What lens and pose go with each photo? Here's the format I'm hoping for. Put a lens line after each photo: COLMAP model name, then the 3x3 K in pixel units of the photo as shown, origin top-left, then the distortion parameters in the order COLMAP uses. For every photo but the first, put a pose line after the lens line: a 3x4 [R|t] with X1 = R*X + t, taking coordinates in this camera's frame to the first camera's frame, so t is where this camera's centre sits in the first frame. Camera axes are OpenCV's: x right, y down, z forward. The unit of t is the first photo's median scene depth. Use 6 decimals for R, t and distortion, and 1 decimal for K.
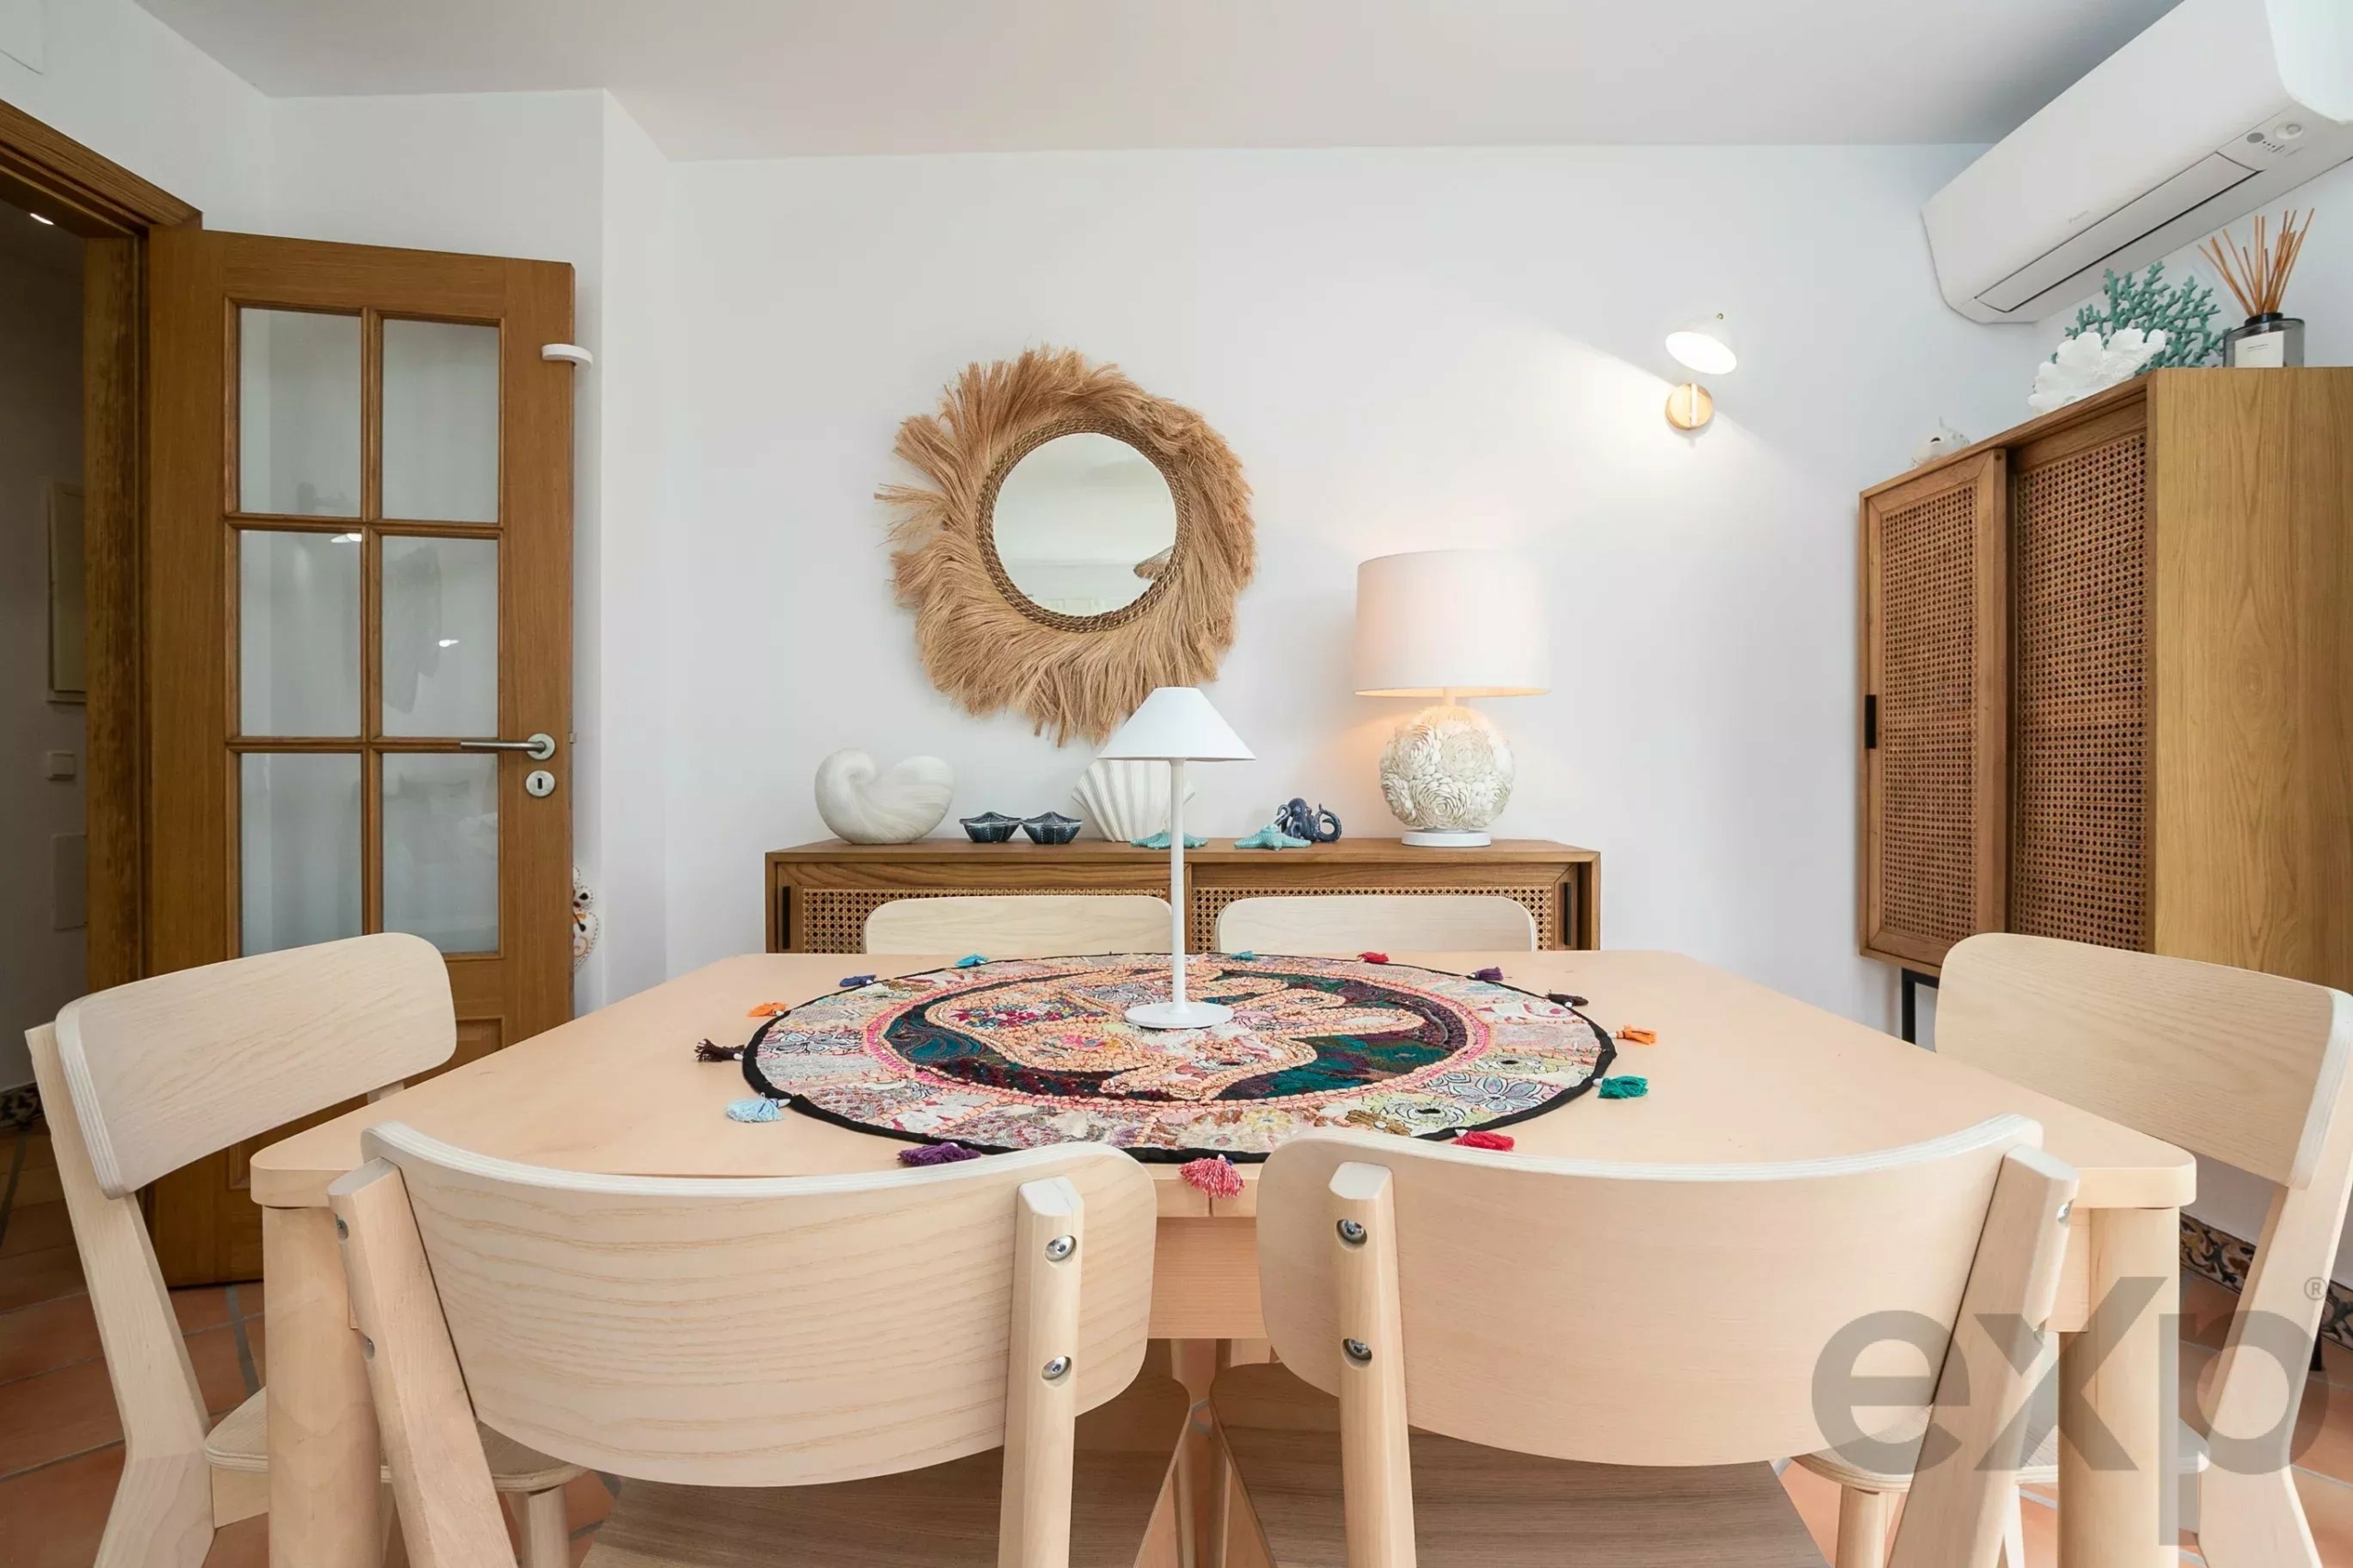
lens RADIAL K [[1153.4, 0, 1163.7], [0, 1153.4, 775.9], [0, 0, 1]] dist [-0.037249, 0.018604]
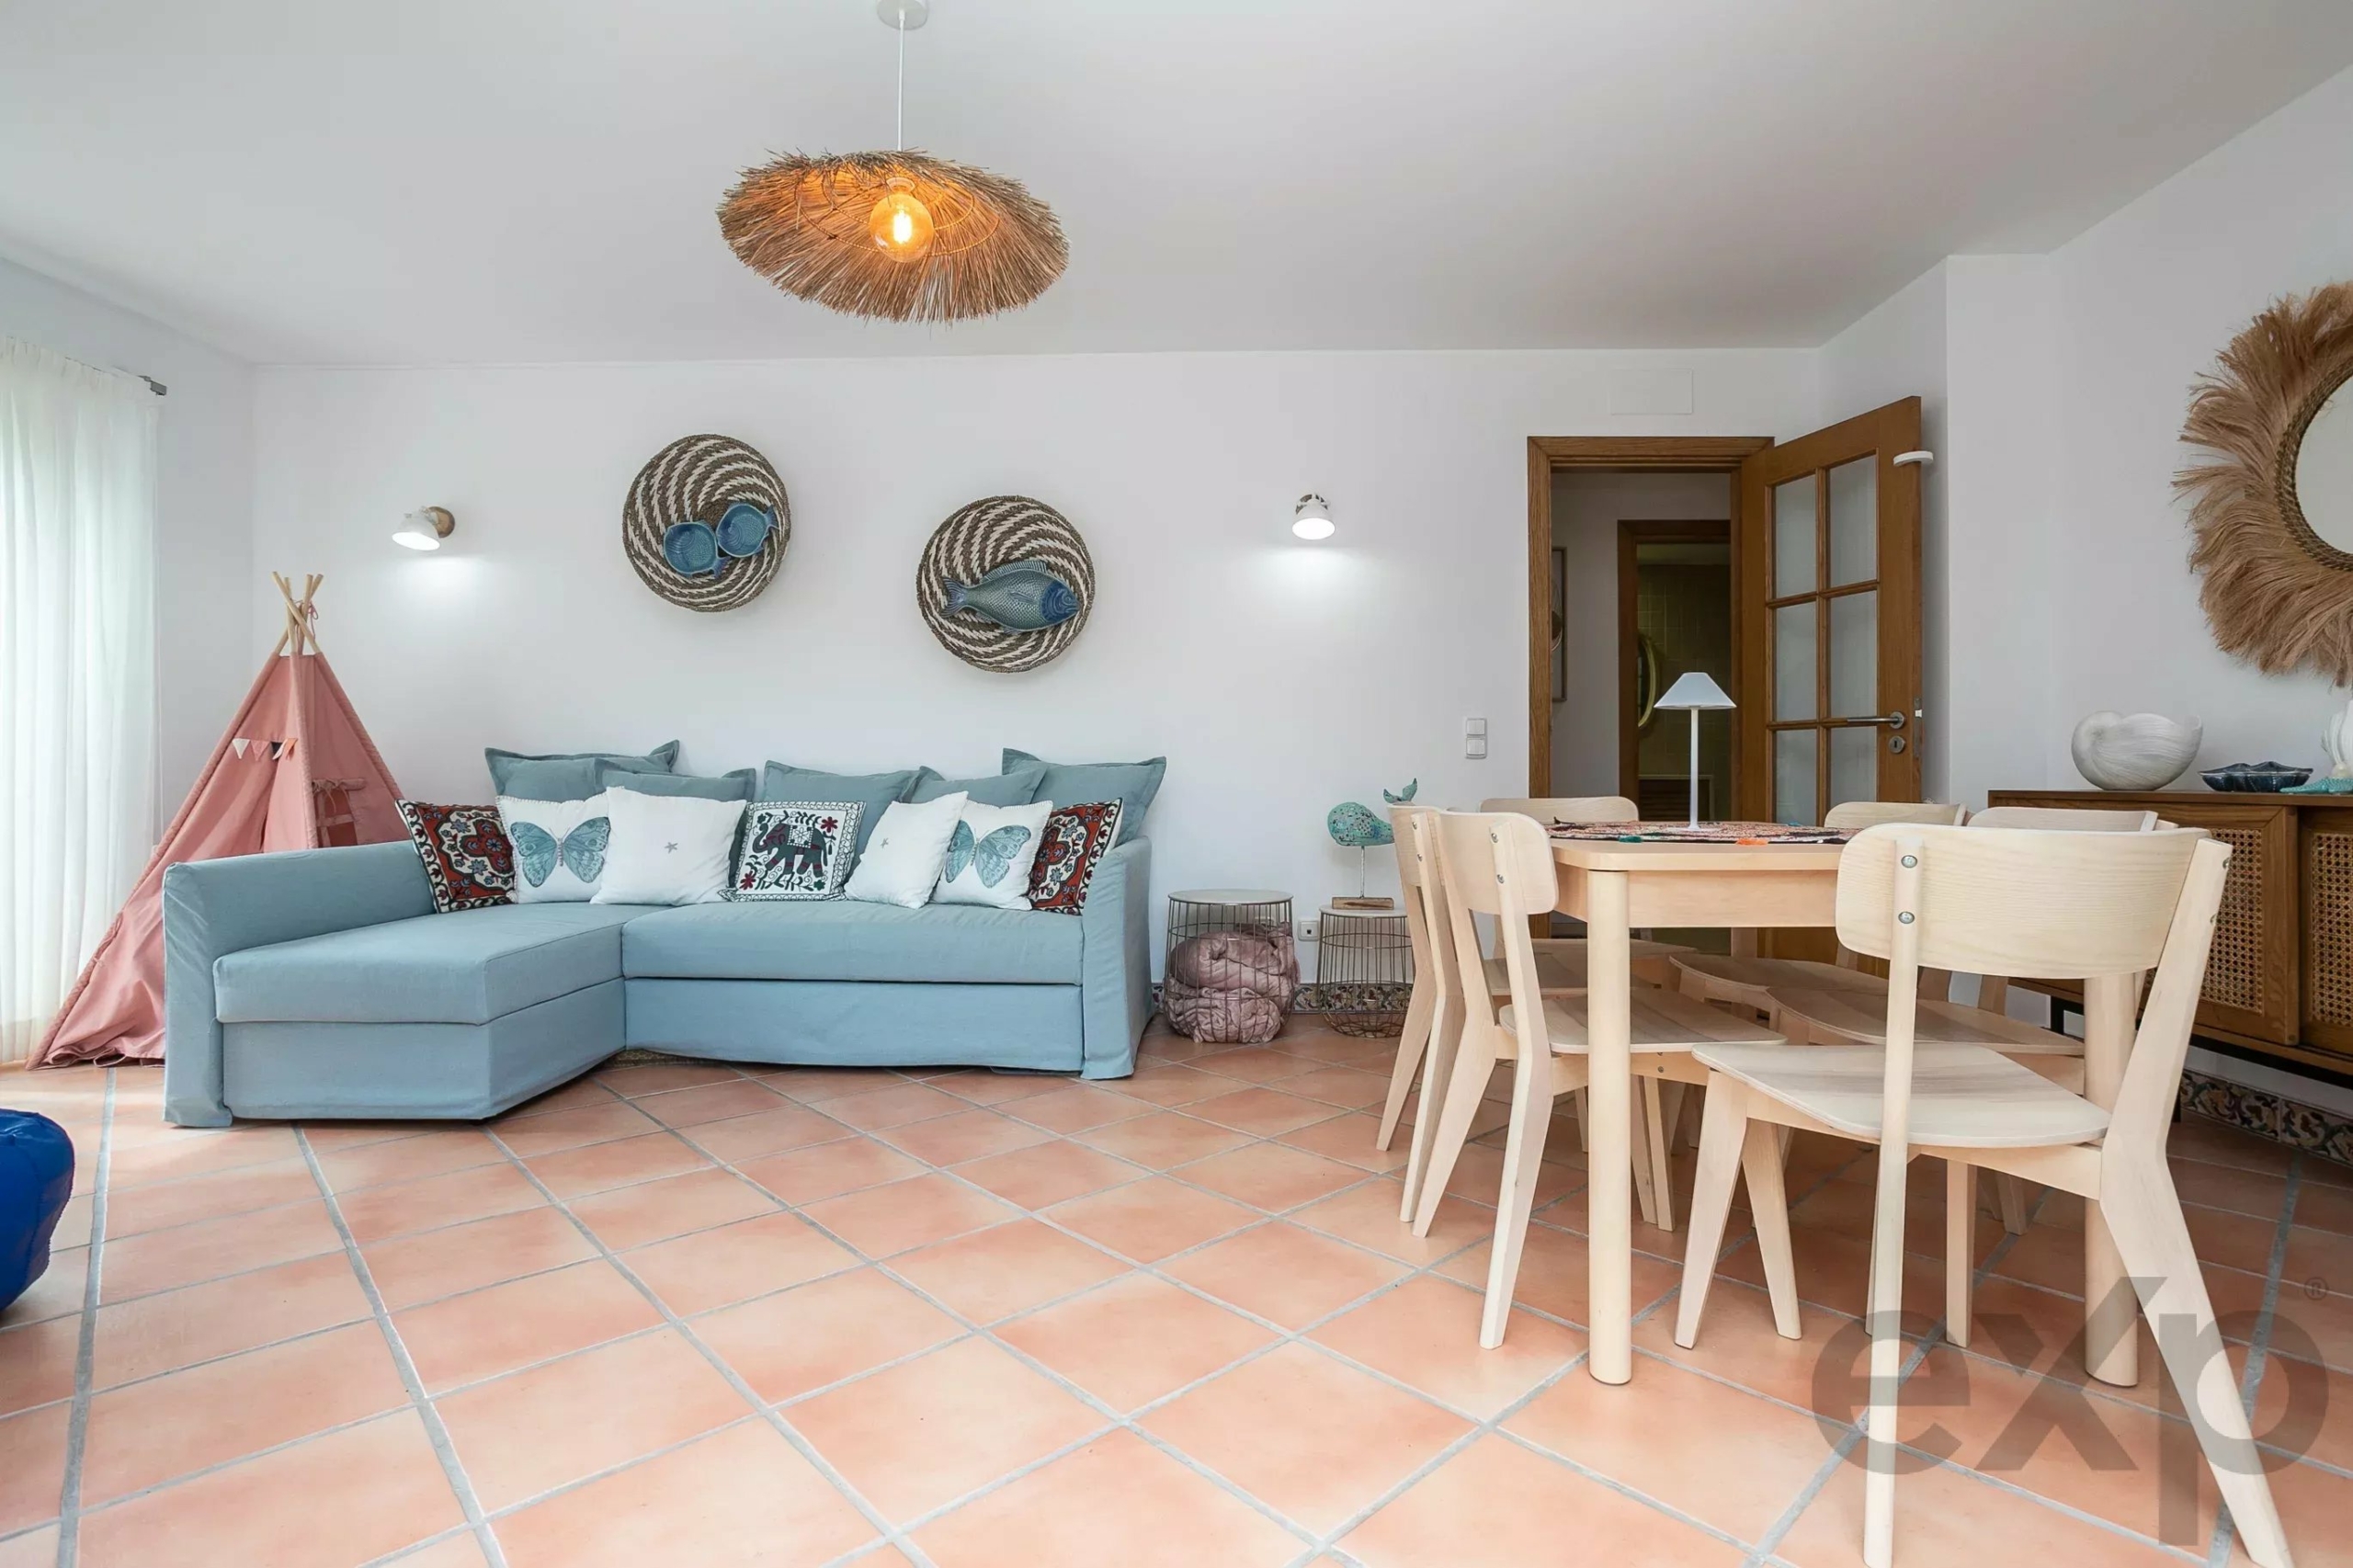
lens RADIAL K [[1153.4, 0, 1156.3], [0, 1153.4, 777.5], [0, 0, 1]] dist [-0.037249, 0.018604]
pose [[-0.013270, 0.003187, -0.999907, 0.952260], [-0.009131, 0.999953, 0.003309, 0.052786], [0.999870, 0.009174, -0.013240, 0.027950]]
